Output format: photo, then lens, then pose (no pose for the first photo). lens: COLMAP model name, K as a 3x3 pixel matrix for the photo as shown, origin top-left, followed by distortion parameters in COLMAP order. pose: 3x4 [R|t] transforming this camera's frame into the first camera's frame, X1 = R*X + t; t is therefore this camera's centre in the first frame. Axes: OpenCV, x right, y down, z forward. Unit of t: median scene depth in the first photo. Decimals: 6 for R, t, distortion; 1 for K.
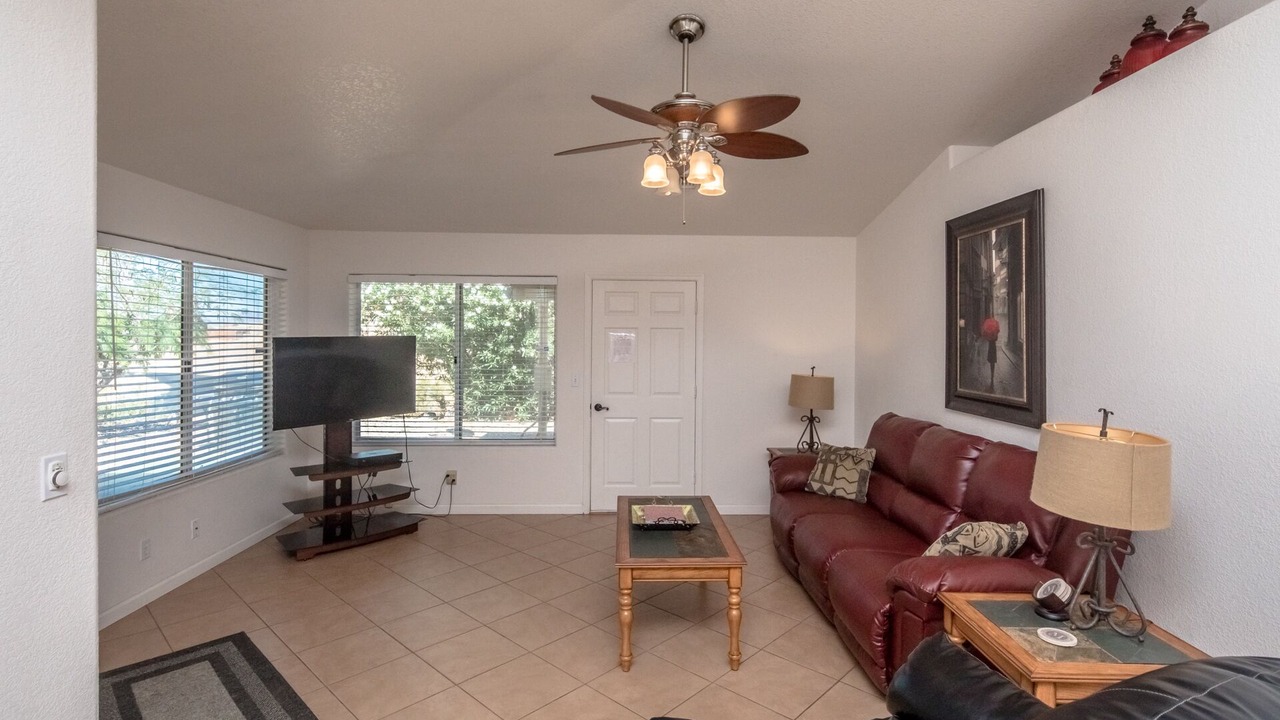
lens RADIAL K [[617.1, 0, 636.0], [0, 617.1, 342.5], [0, 0, 1]] dist [0.001374, -0.000878]
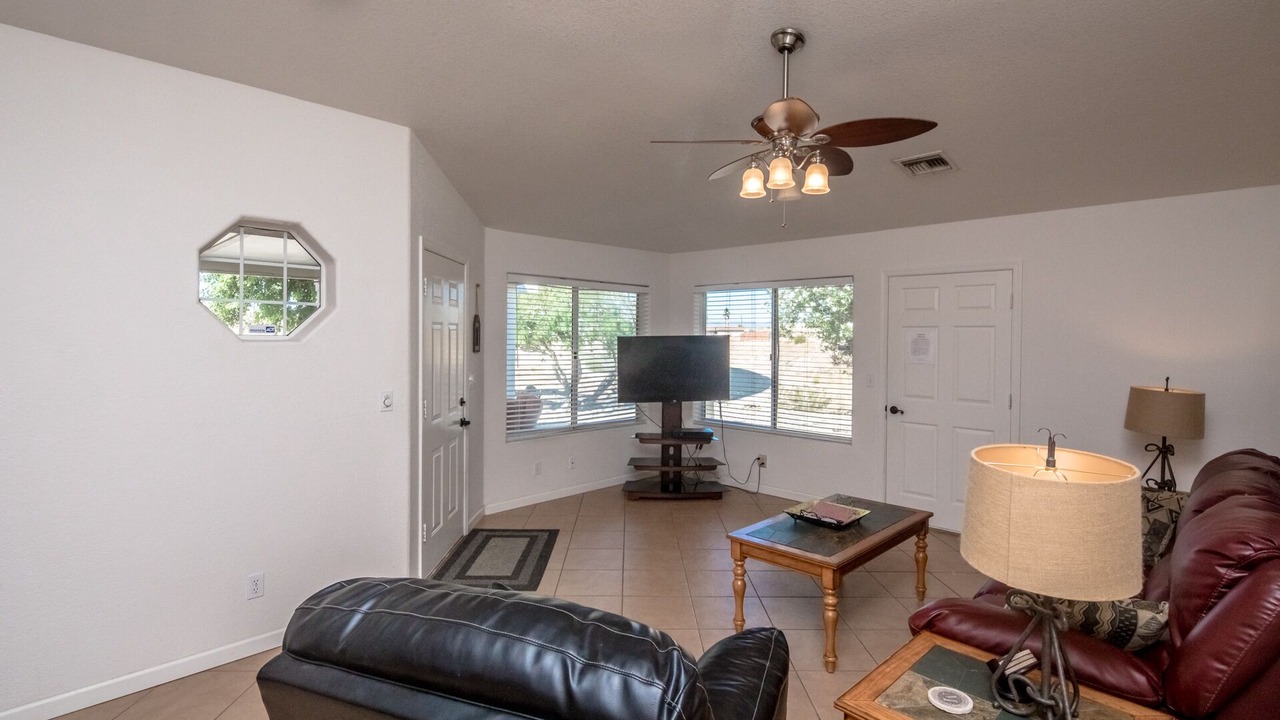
lens RADIAL K [[617.1, 0, 636.0], [0, 617.1, 342.5], [0, 0, 1]] dist [0.001374, -0.000878]
pose [[0.695492, 0.007843, -0.718491, 0.494993], [-0.008514, 0.999960, 0.002674, 0.002145], [0.718484, 0.004258, 0.695531, 0.065447]]
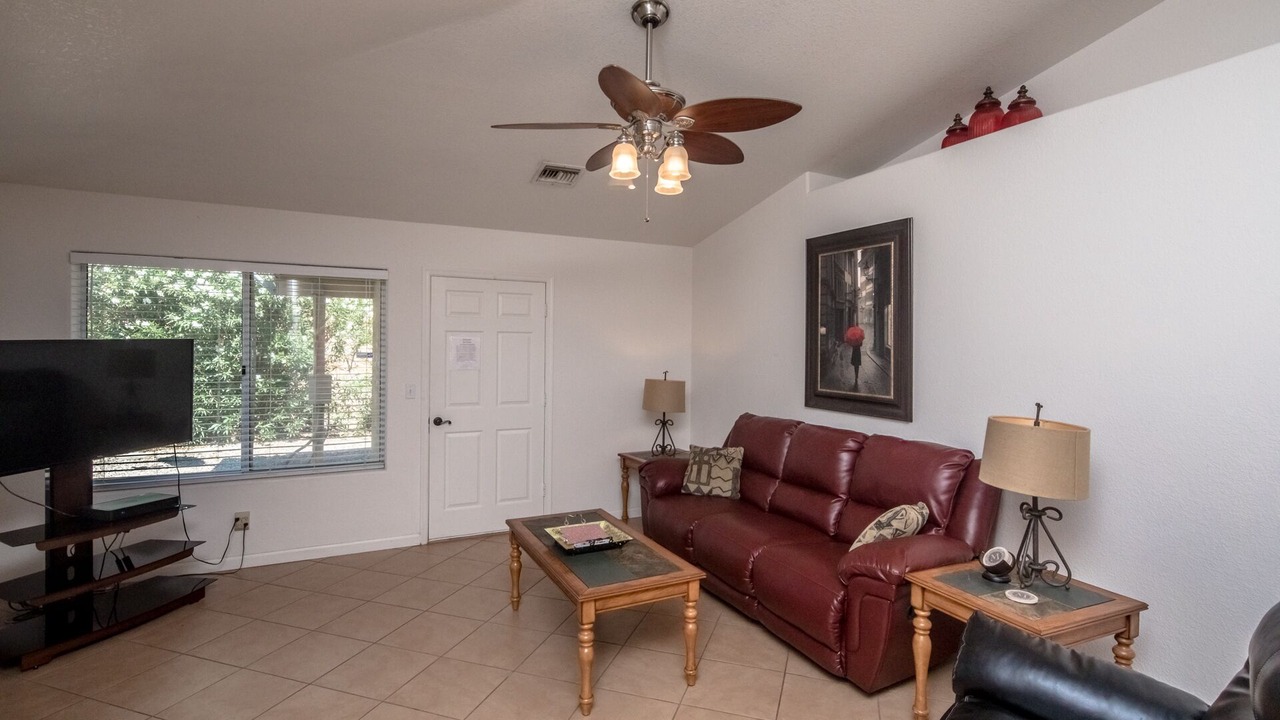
lens RADIAL K [[617.5, 0, 640.7], [0, 617.5, 351.3], [0, 0, 1]] dist [0.001278, -0.000080]
pose [[0.905486, -0.002770, 0.424366, -0.246040], [-0.000894, 0.999964, 0.008434, -0.002864], [-0.424374, -0.008017, 0.905451, 0.118823]]
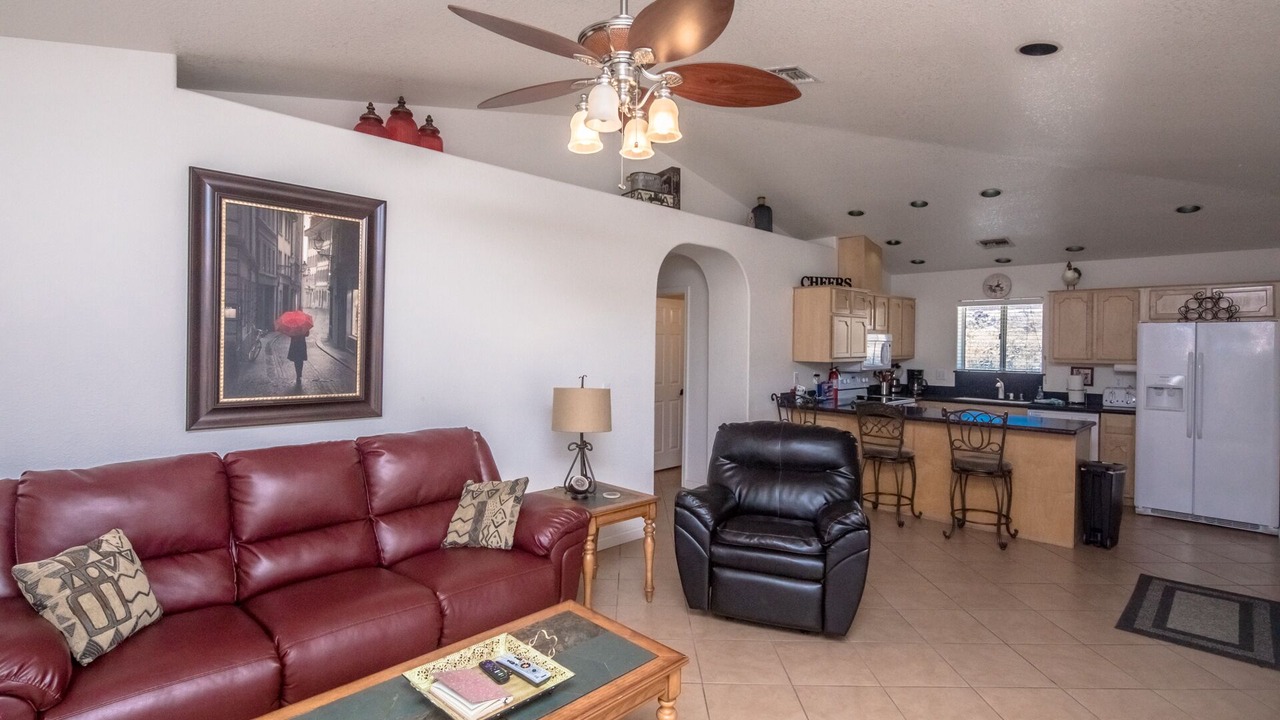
lens RADIAL K [[617.1, 0, 636.0], [0, 617.1, 342.5], [0, 0, 1]] dist [0.001374, -0.000878]
pose [[-0.690663, -0.014994, 0.723022, -0.369611], [-0.011270, 0.999887, 0.009970, -0.007780], [-0.723089, -0.001263, -0.690753, 1.141975]]
